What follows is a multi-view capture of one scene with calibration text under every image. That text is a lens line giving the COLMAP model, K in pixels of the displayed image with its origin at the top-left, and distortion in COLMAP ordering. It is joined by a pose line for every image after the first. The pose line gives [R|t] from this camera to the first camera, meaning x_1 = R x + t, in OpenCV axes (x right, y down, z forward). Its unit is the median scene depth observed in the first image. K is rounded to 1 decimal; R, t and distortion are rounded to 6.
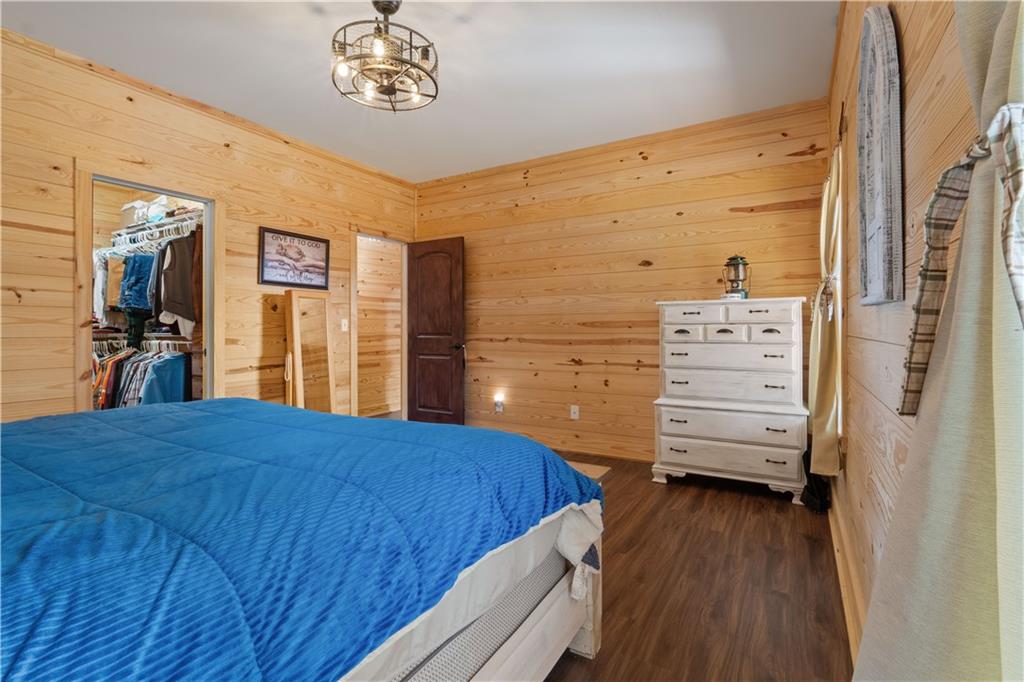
lens RADIAL K [[472.9, 0, 508.5], [0, 472.9, 332.7], [0, 0, 1]] dist [-0.002509, -0.000173]
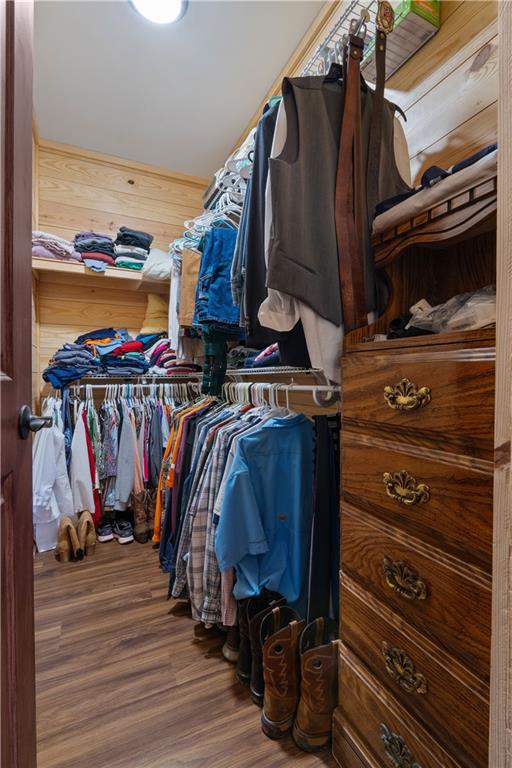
lens RADIAL K [[354.7, 0, 257.5], [0, 354.7, 382.7], [0, 0, 1]] dist [-0.002509, -0.000173]
pose [[0.835302, 0.007939, -0.549733, -0.528560], [-0.003140, 0.999948, 0.009670, 0.013045], [0.549782, -0.006351, 0.835284, 0.693982]]
